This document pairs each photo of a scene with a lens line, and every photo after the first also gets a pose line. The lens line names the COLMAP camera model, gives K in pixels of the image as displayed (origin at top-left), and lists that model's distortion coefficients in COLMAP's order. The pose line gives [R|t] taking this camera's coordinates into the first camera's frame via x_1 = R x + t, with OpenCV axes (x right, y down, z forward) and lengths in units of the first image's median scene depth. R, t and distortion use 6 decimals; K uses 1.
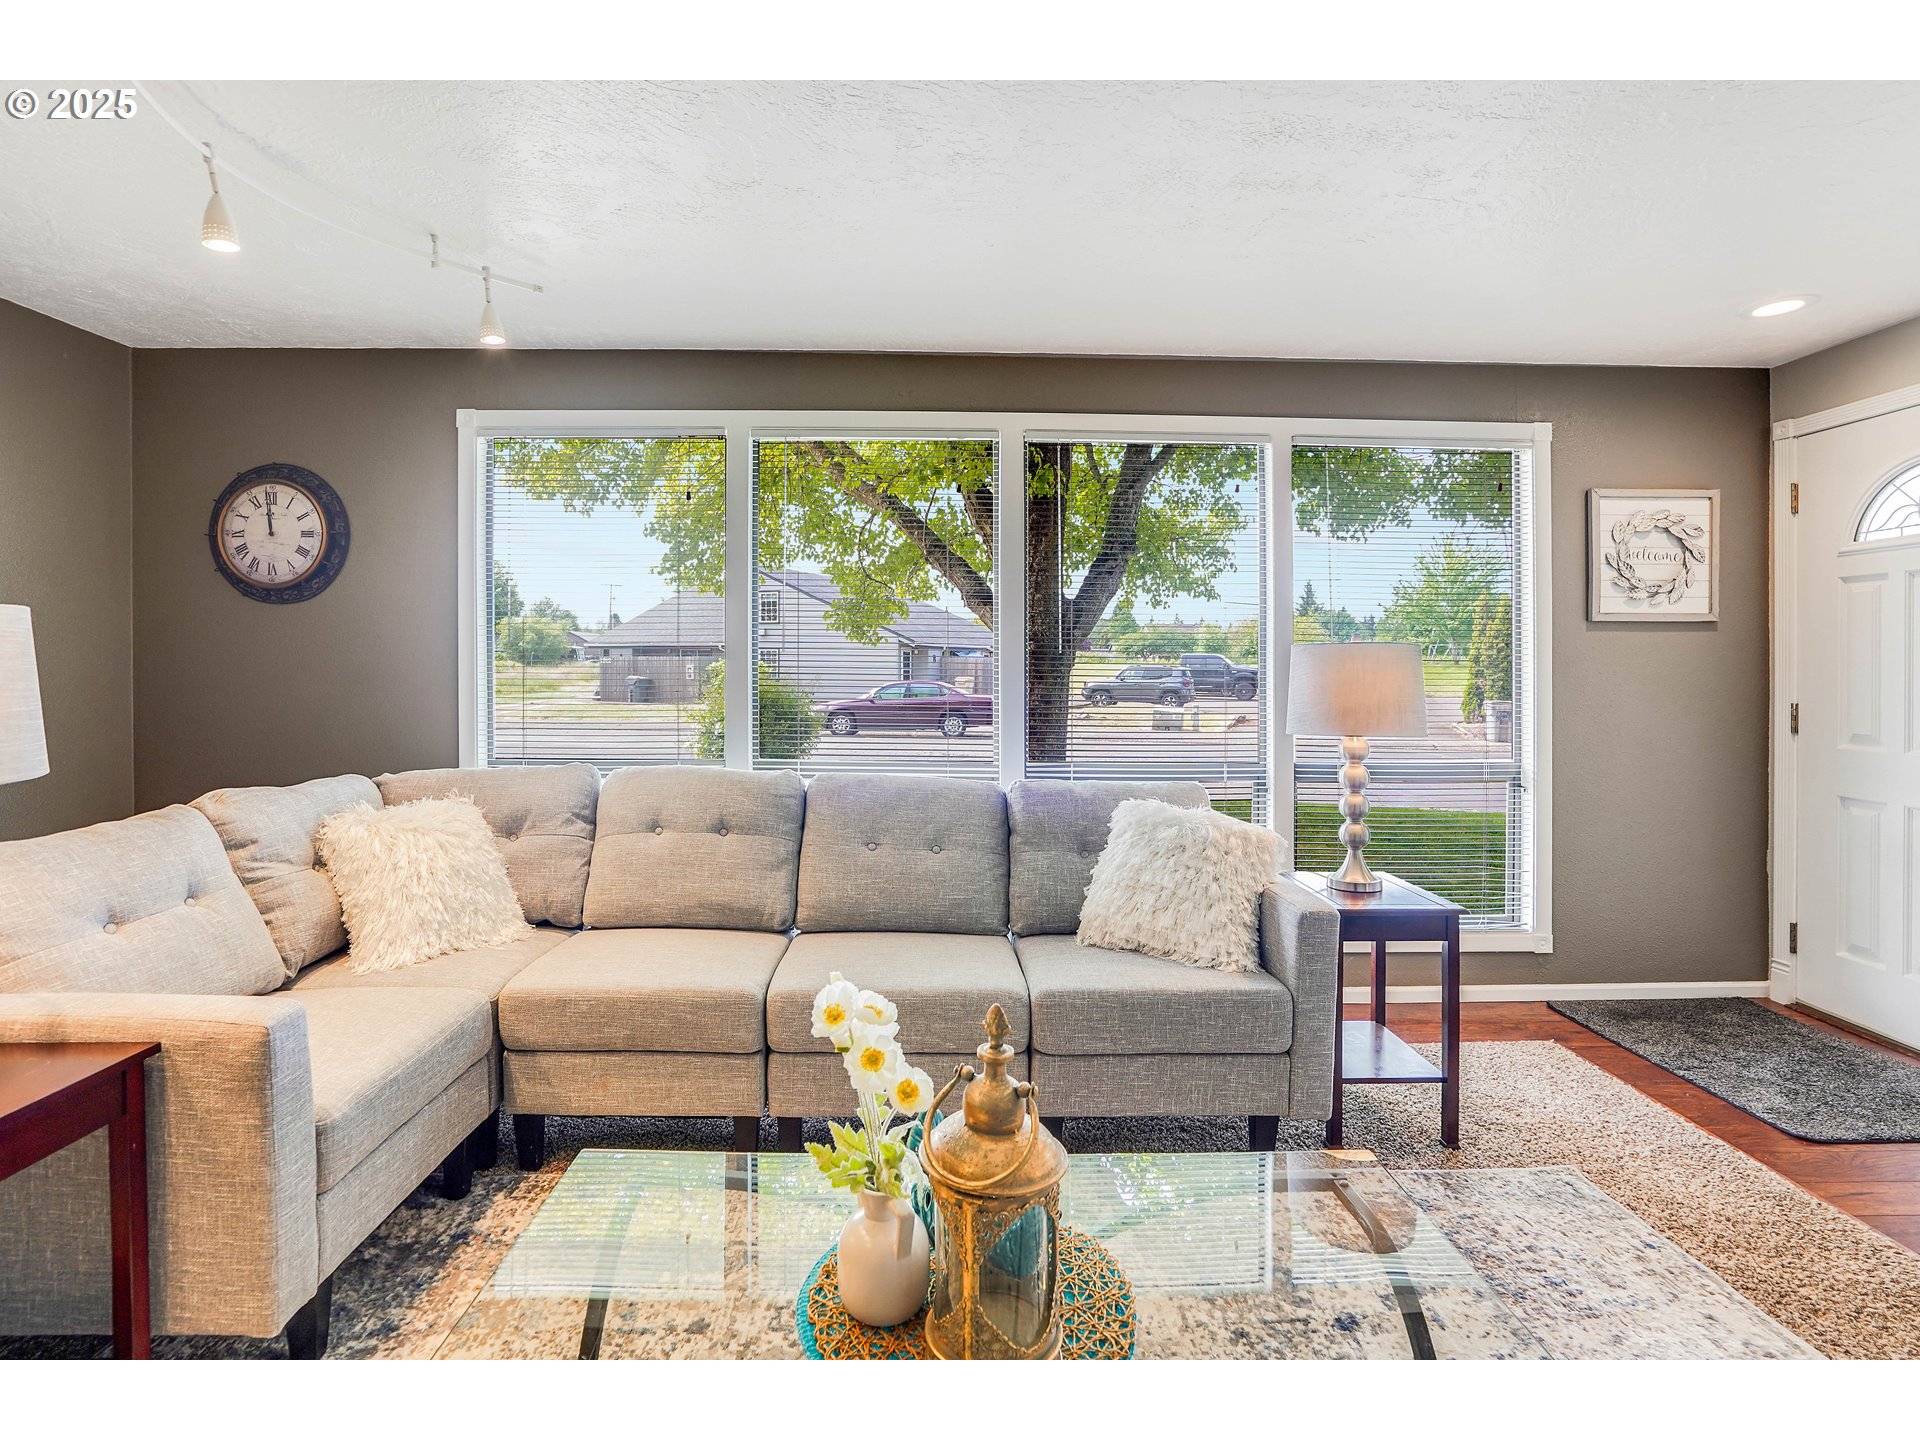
lens RADIAL K [[982.5, 0, 960.4], [0, 982.5, 657.9], [0, 0, 1]] dist [-0.004694, -0.000304]
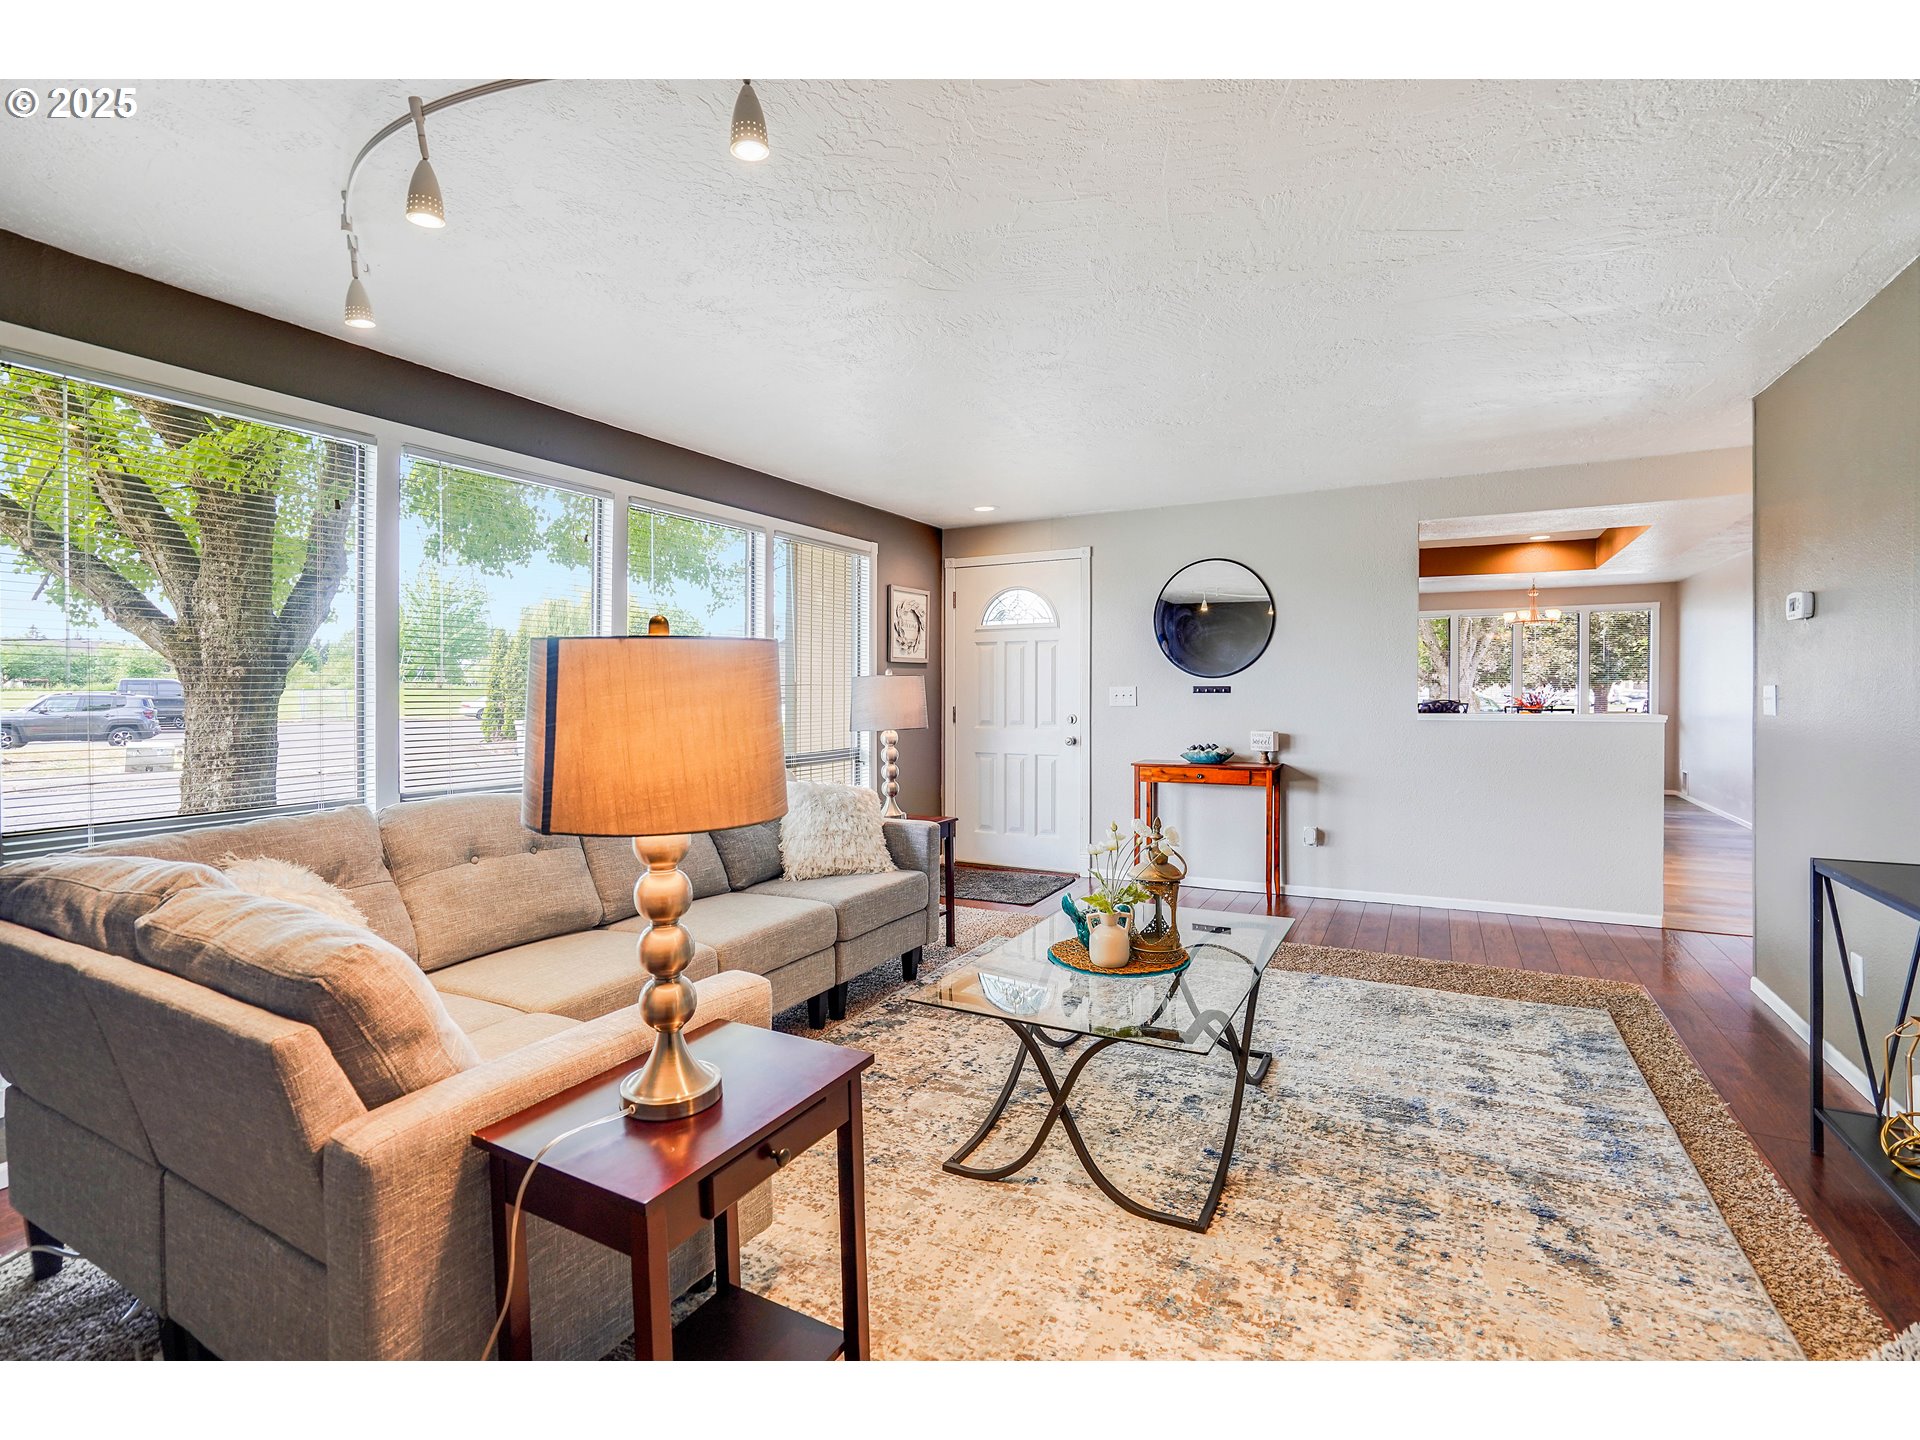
lens RADIAL K [[943.7, 0, 960.0], [0, 943.7, 720.0], [0, 0, 1]] dist [0.001233, 0.000015]
pose [[0.490986, -0.037945, 0.870341, -0.746694], [0.002927, 0.999117, 0.041908, -0.004645], [-0.871162, -0.018029, 0.490664, 0.077703]]
